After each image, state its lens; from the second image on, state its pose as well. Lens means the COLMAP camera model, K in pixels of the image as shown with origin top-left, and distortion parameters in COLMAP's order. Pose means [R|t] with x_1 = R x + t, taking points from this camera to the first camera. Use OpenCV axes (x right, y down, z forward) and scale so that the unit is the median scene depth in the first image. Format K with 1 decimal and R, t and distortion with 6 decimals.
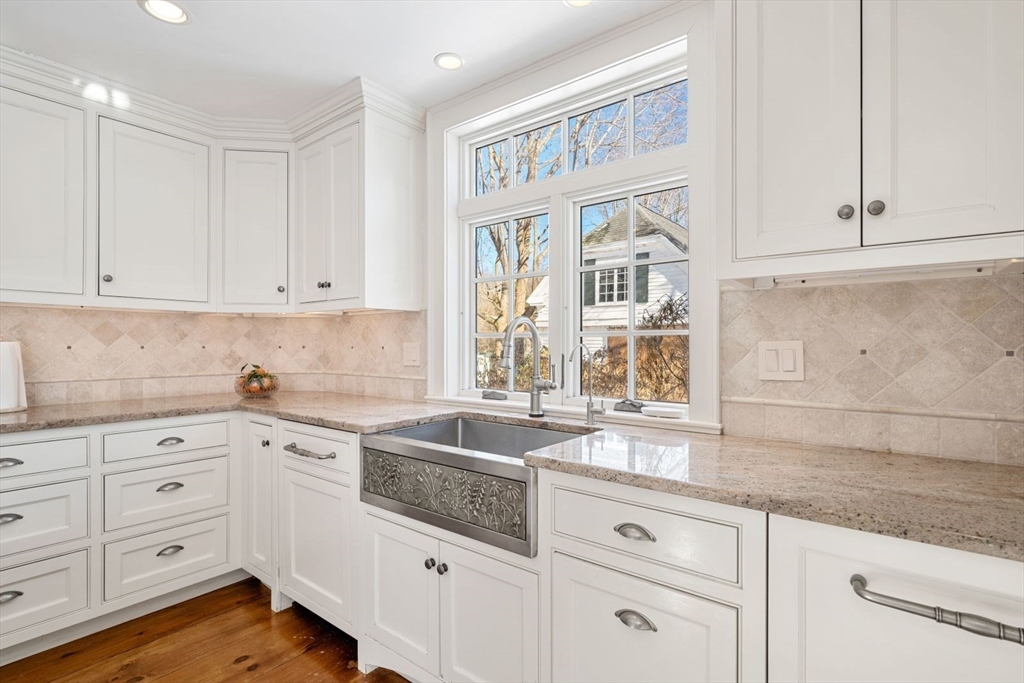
lens RADIAL K [[493.4, 0, 512.0], [0, 493.4, 341.5], [0, 0, 1]] dist [-0.002709, -0.000413]
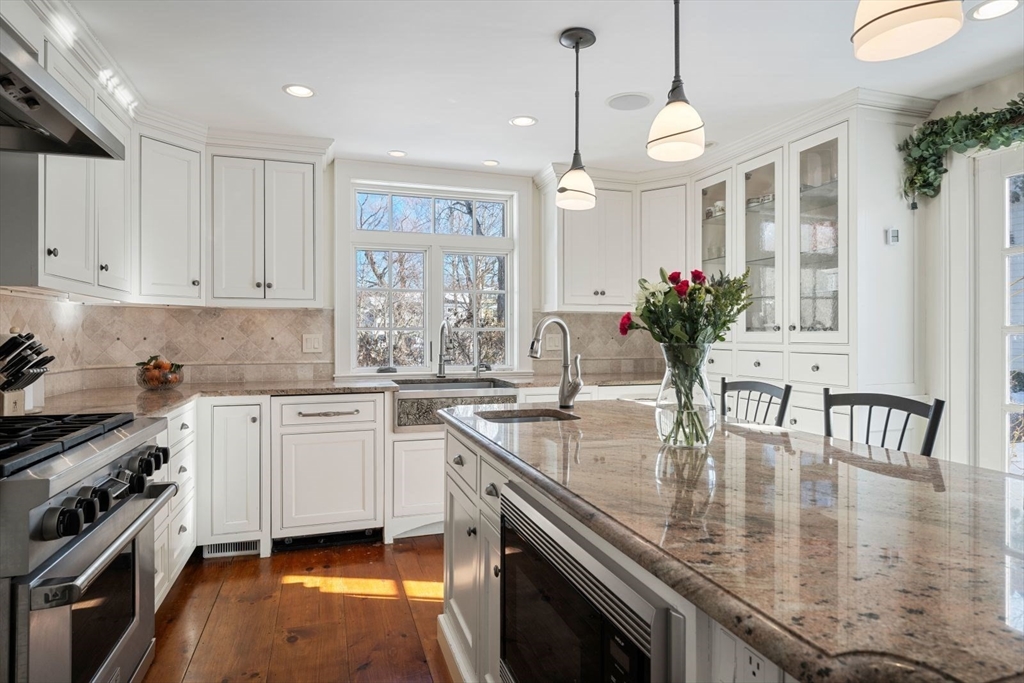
lens RADIAL K [[567.3, 0, 512.0], [0, 567.3, 341.5], [0, 0, 1]] dist [-0.000186, -0.000076]
pose [[0.545825, -0.006034, 0.837878, -1.181576], [-0.002243, 0.999960, 0.008662, 0.007561], [-0.837896, -0.006607, 0.545789, -0.225308]]
